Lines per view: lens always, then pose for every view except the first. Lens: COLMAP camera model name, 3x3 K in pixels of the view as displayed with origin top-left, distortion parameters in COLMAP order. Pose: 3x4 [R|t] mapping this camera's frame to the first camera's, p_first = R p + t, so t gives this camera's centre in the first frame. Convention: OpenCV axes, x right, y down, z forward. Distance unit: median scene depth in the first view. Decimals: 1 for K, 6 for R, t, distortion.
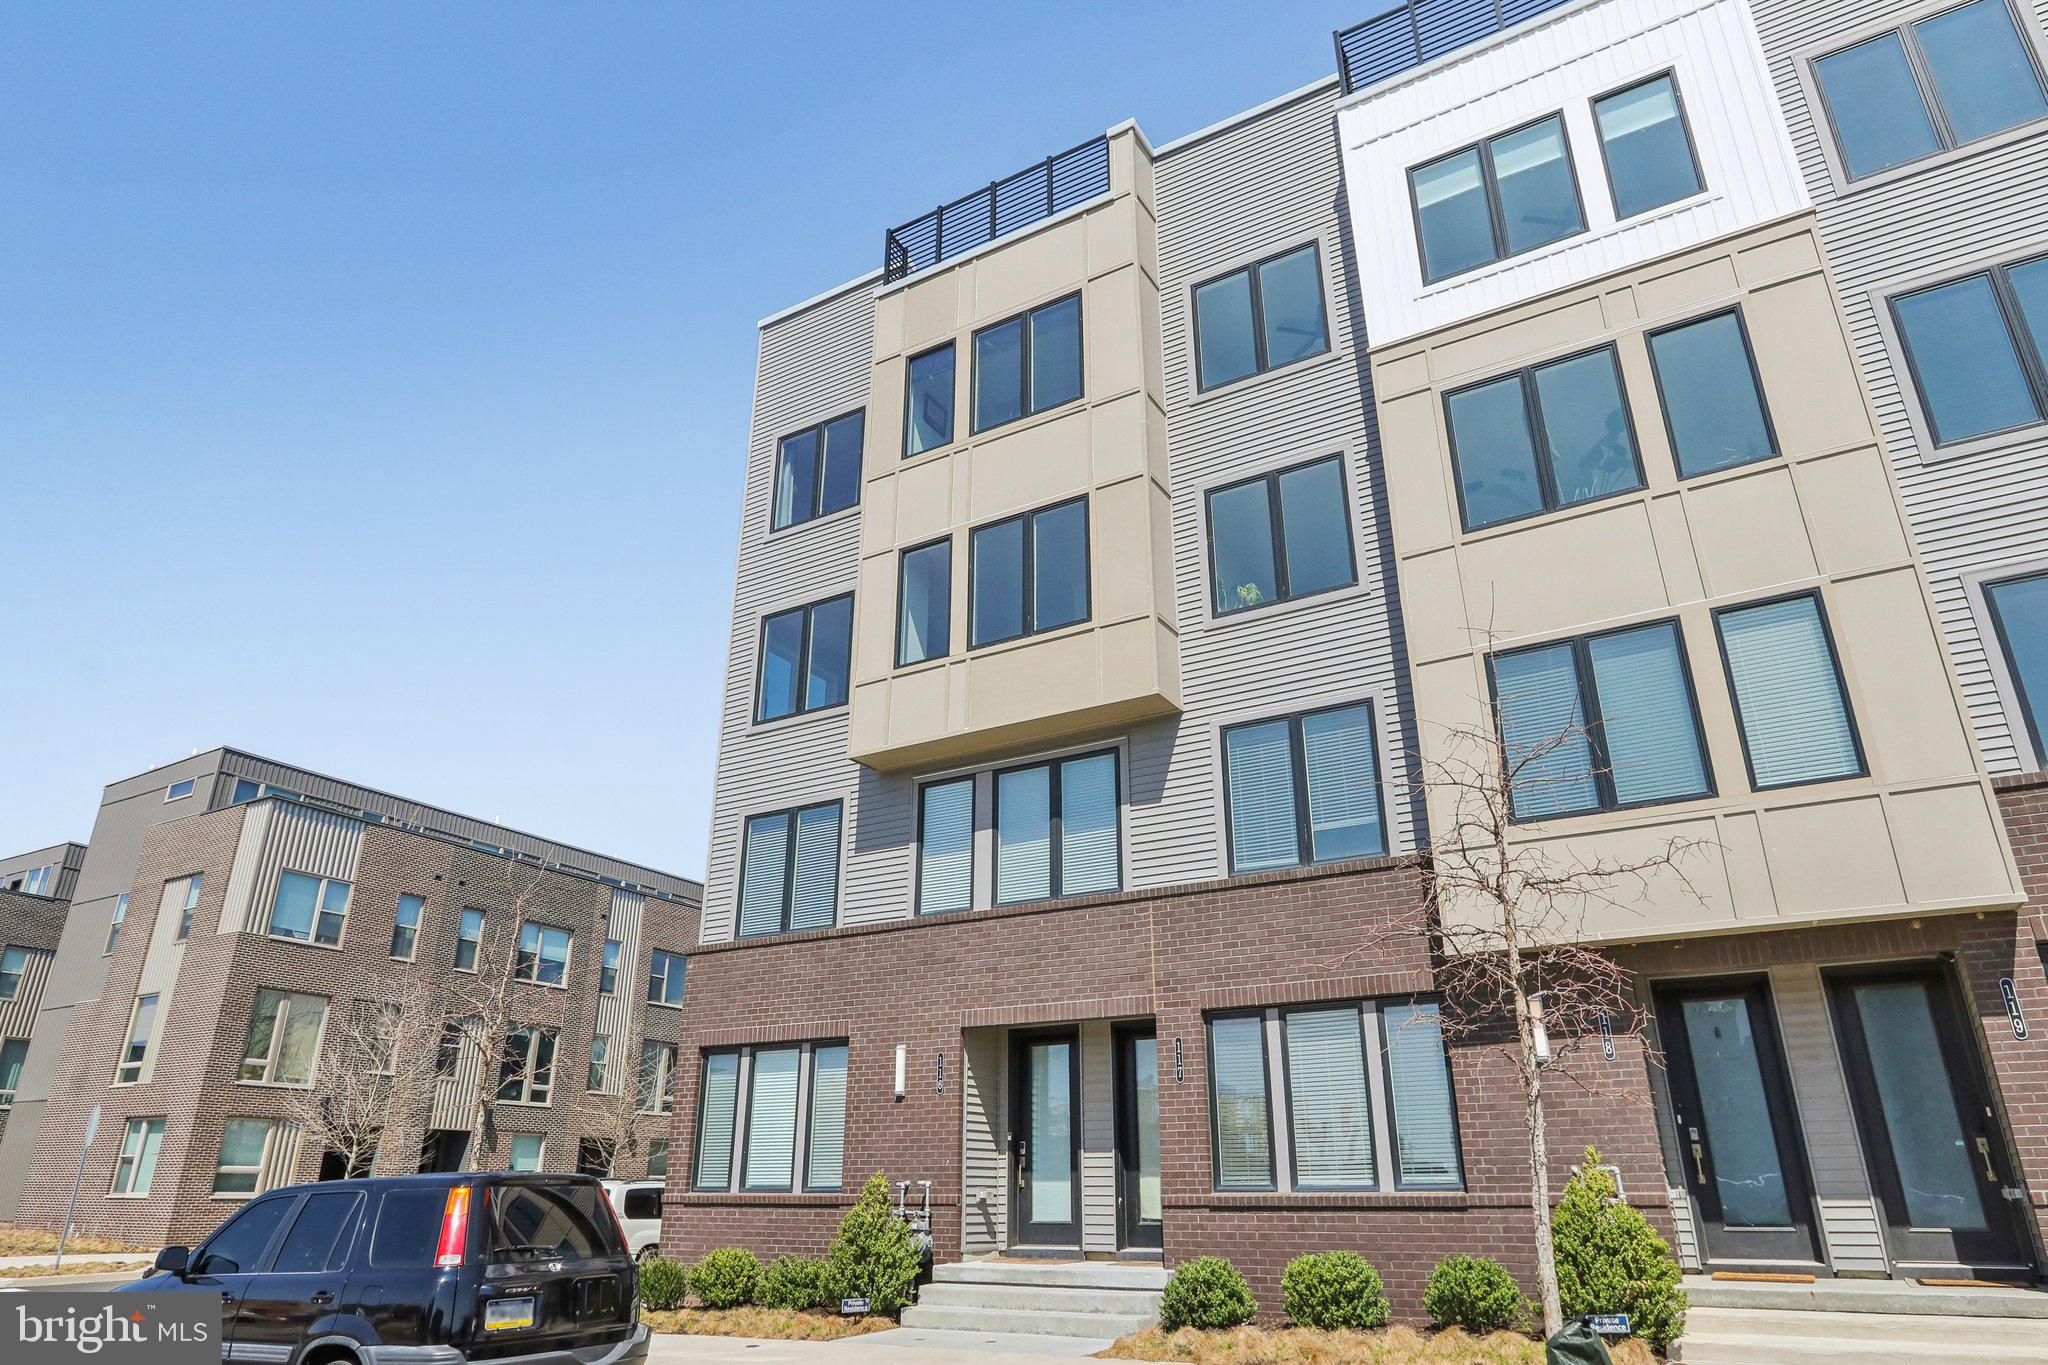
lens RADIAL K [[1261.0, 0, 1019.9], [0, 1261.0, 678.2], [0, 0, 1]] dist [-0.010336, 0.001828]
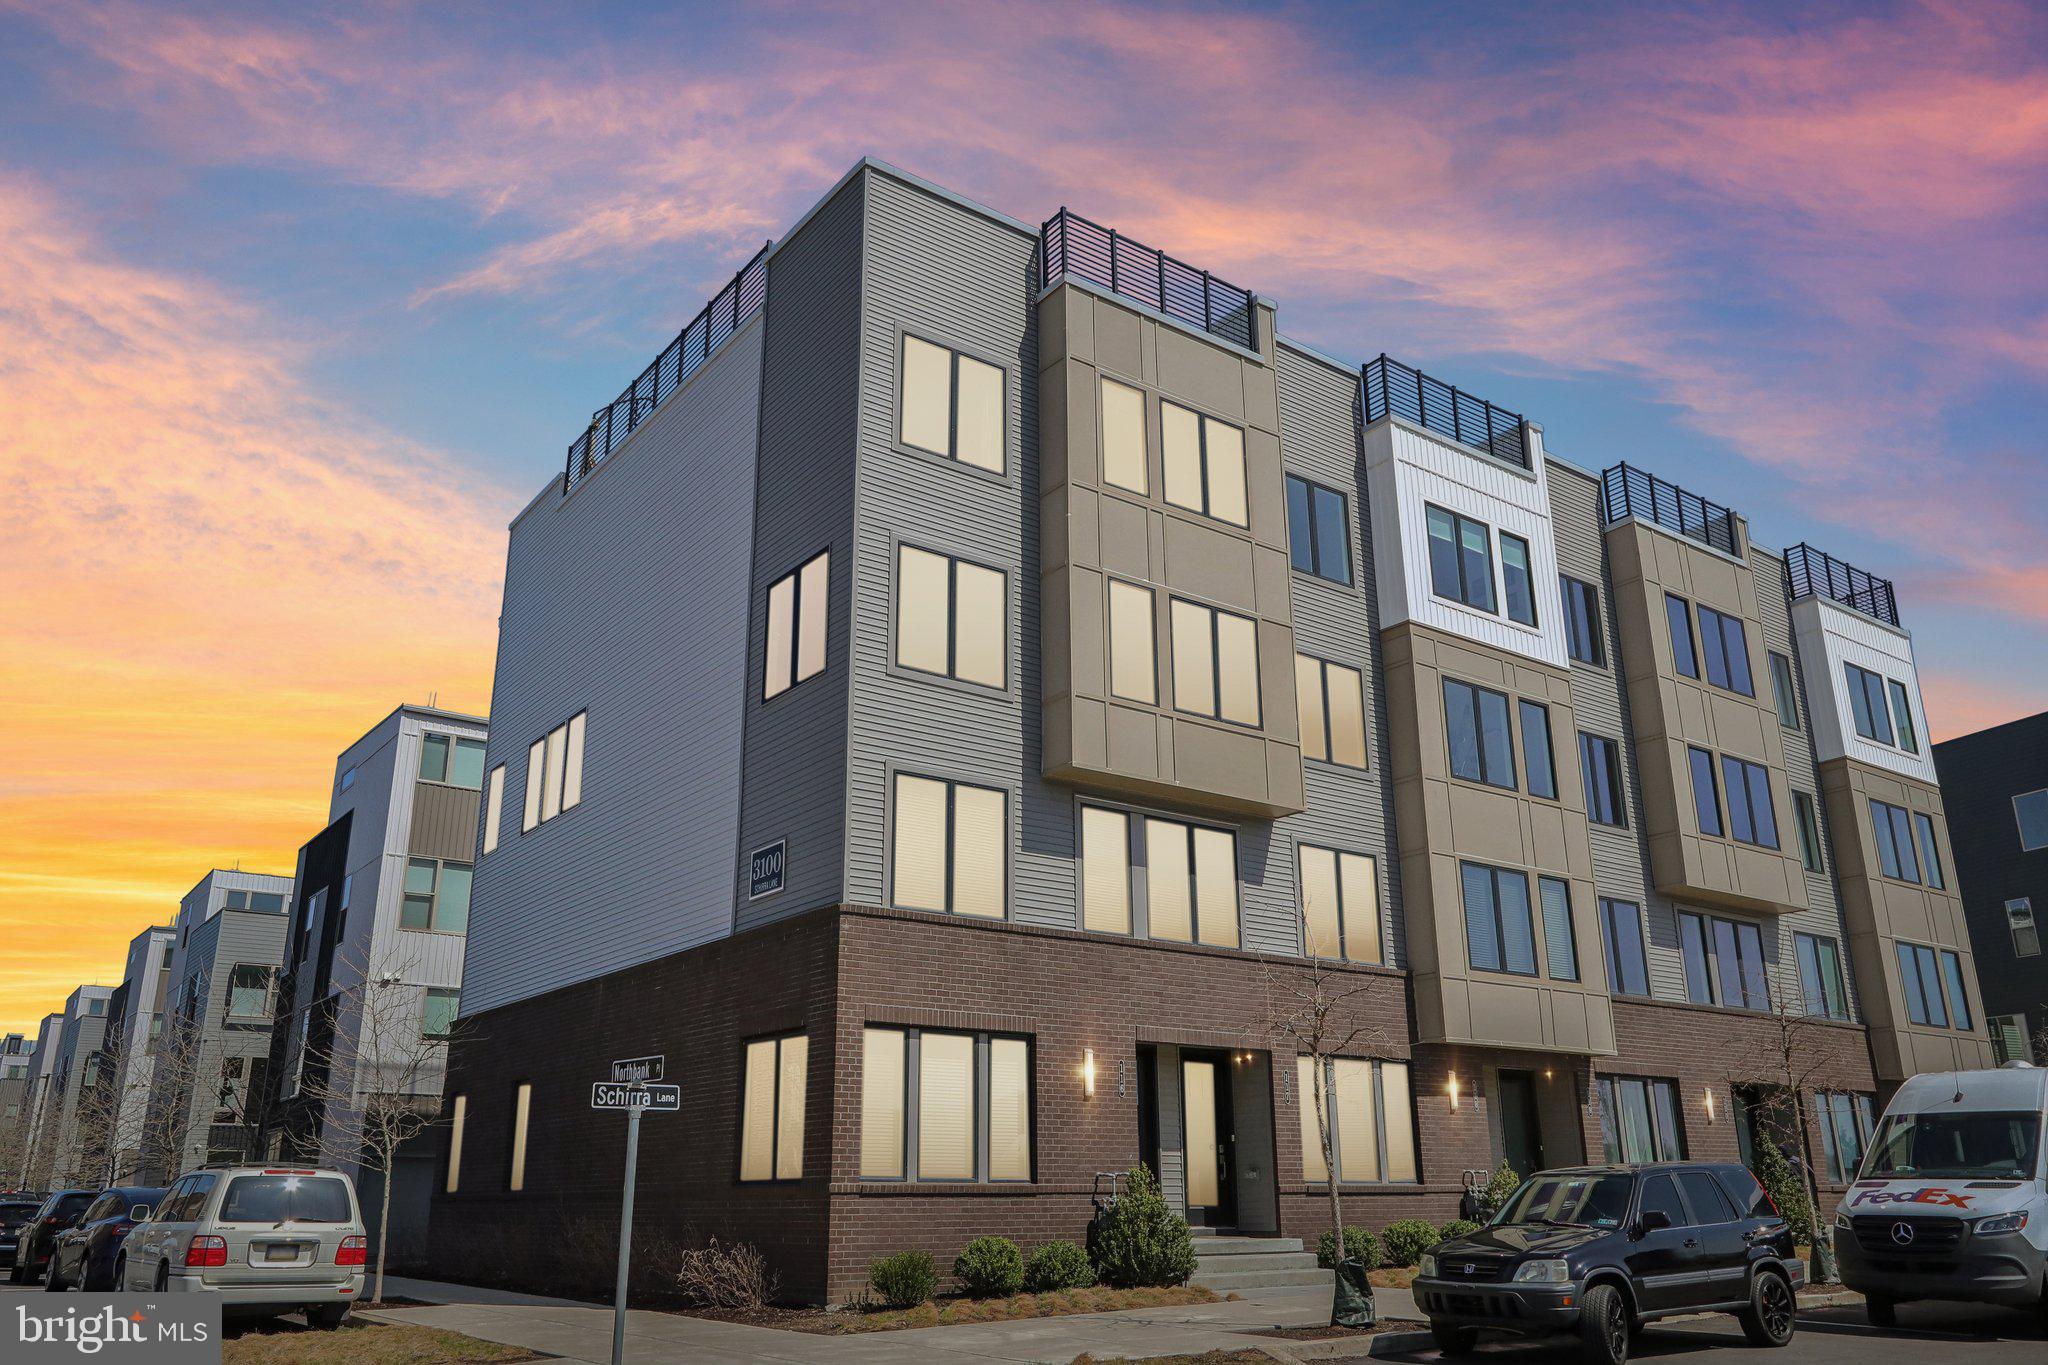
lens RADIAL K [[1528.2, 0, 1020.3], [0, 1528.2, 686.6], [0, 0, 1]] dist [-0.003273, -0.000111]
pose [[0.387721, 0.284227, 0.876862, -1.399154], [-0.352190, 0.924780, -0.144031, 0.220065], [-0.851842, -0.252978, 0.458659, 0.544932]]
